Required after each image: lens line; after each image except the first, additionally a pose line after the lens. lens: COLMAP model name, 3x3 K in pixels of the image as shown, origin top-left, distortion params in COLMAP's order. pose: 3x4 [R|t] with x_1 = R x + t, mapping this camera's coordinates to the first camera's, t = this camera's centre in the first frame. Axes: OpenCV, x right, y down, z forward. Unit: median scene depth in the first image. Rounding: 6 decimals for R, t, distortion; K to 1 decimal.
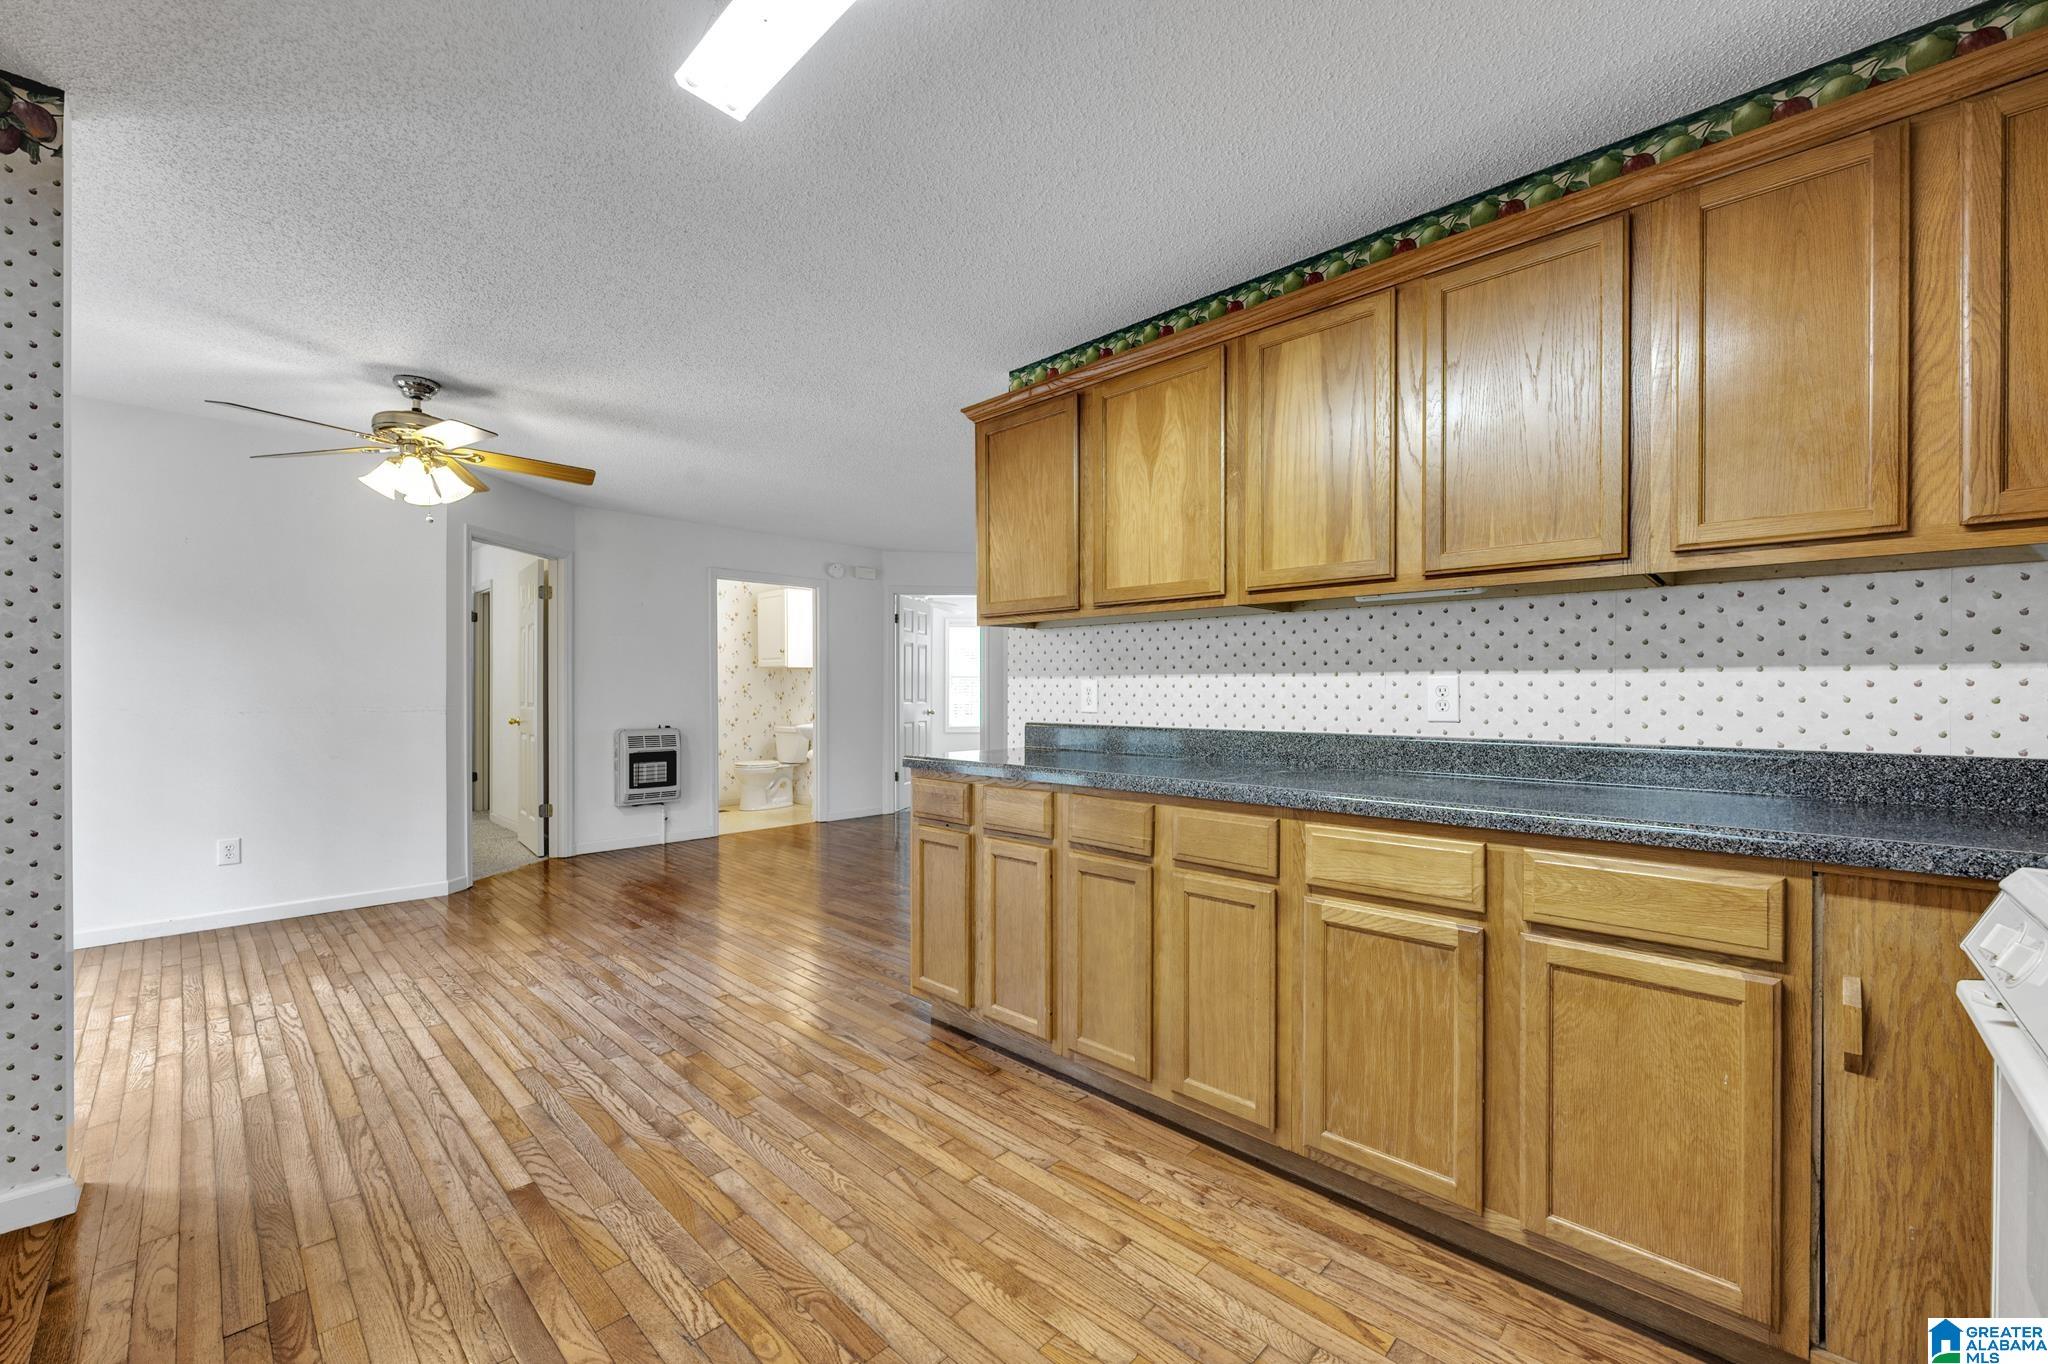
lens RADIAL K [[807.4, 0, 1024.8], [0, 807.4, 696.6], [0, 0, 1]] dist [-0.005689, 0.000184]
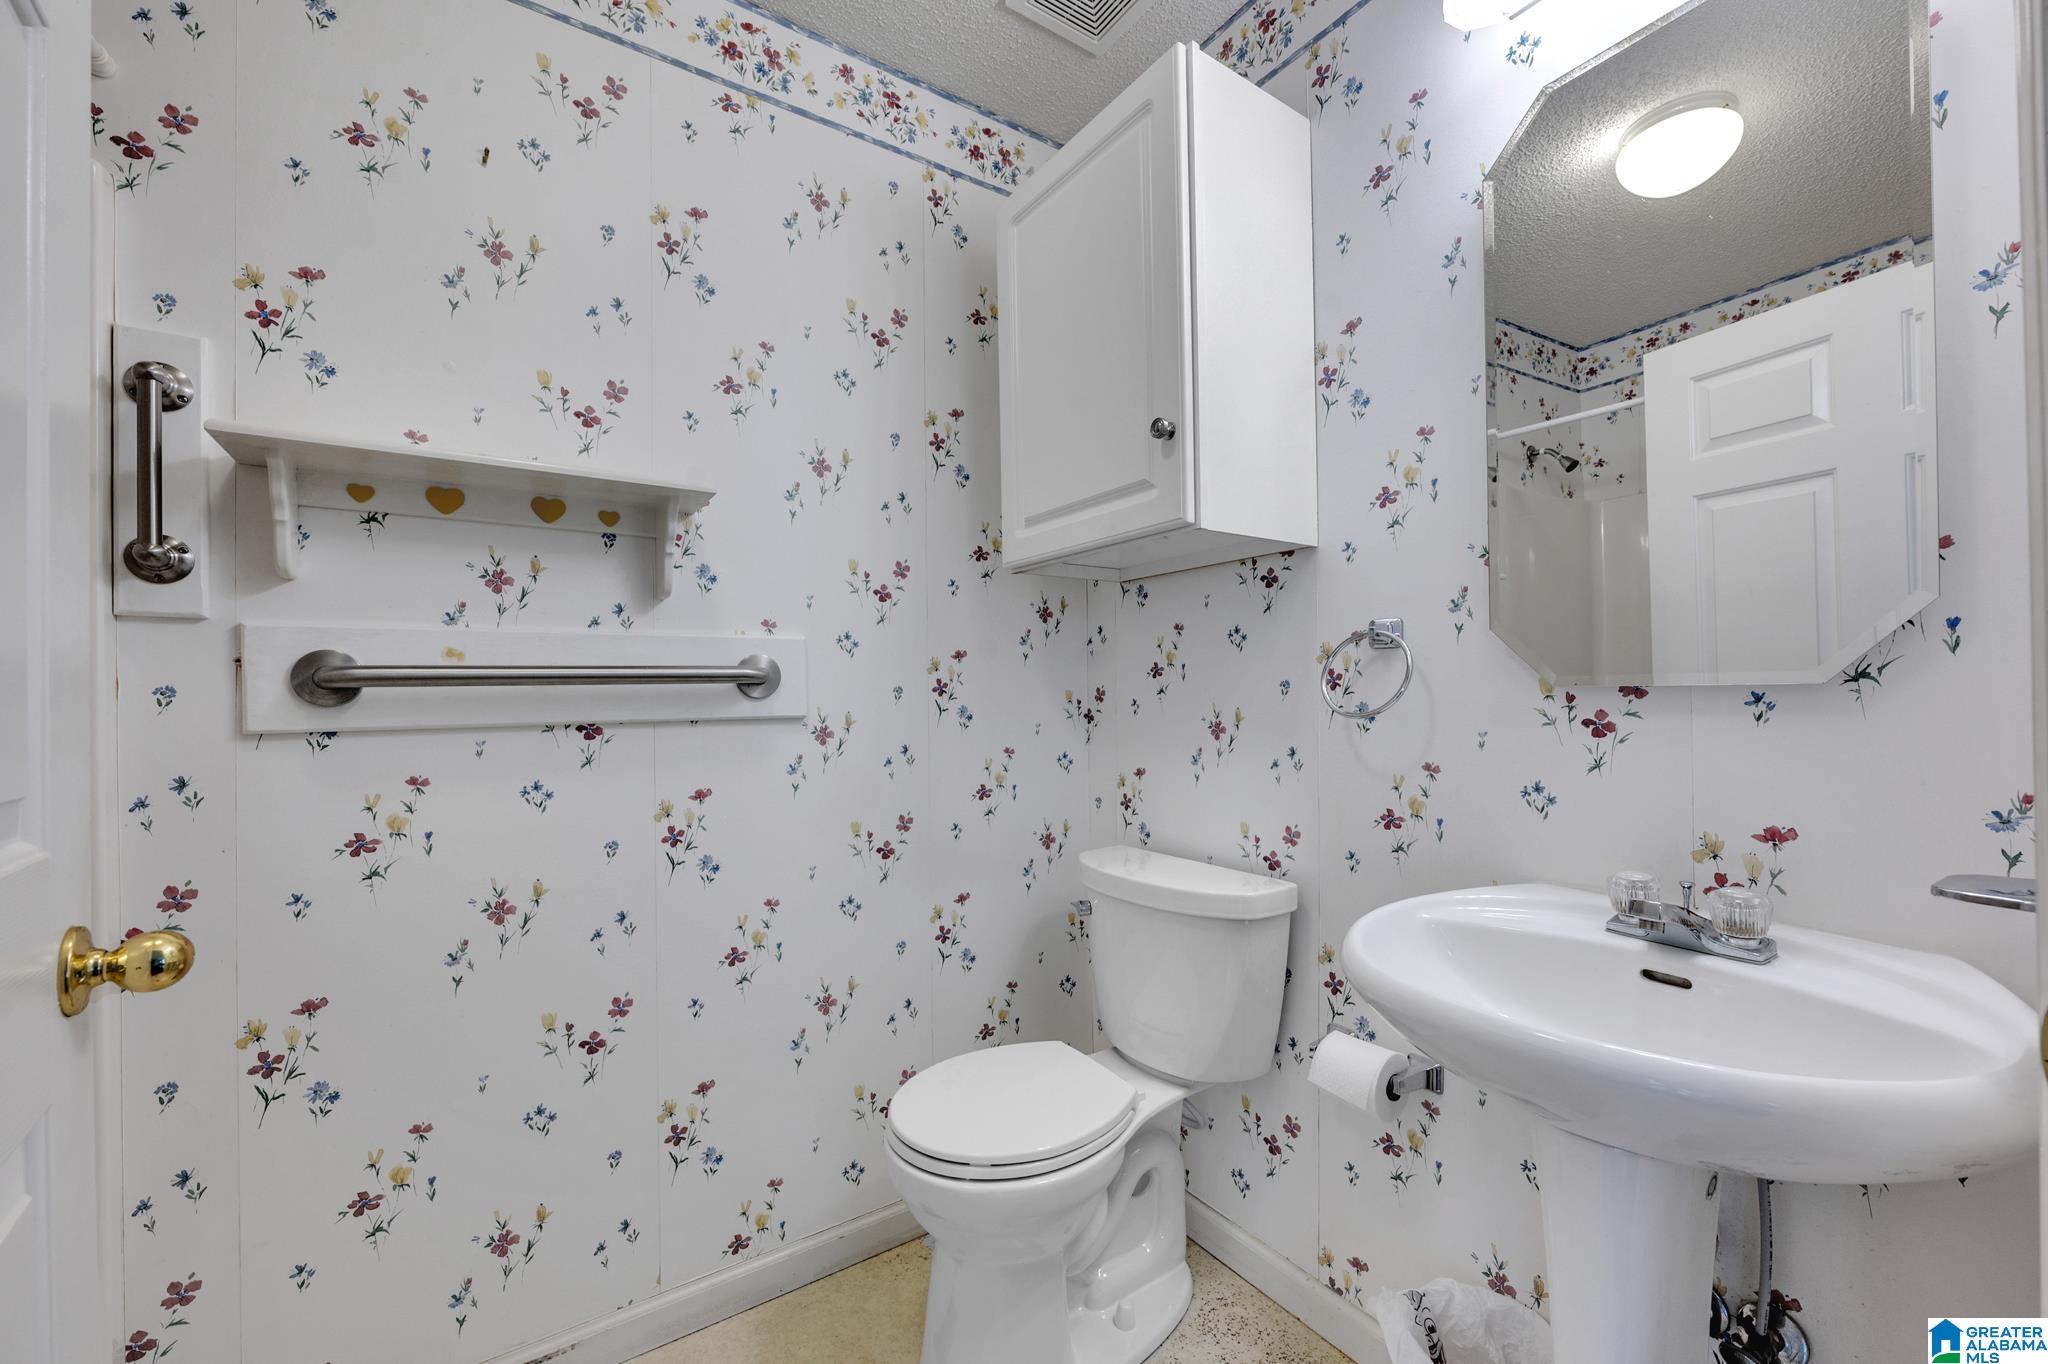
lens RADIAL K [[807.4, 0, 1023.3], [0, 807.4, 693.1], [0, 0, 1]] dist [-0.005689, 0.000184]
pose [[0.976576, -0.014789, -0.214665, -0.418049], [0.012391, 0.999845, -0.012516, -0.003469], [0.214817, 0.009563, 0.976607, 1.189102]]
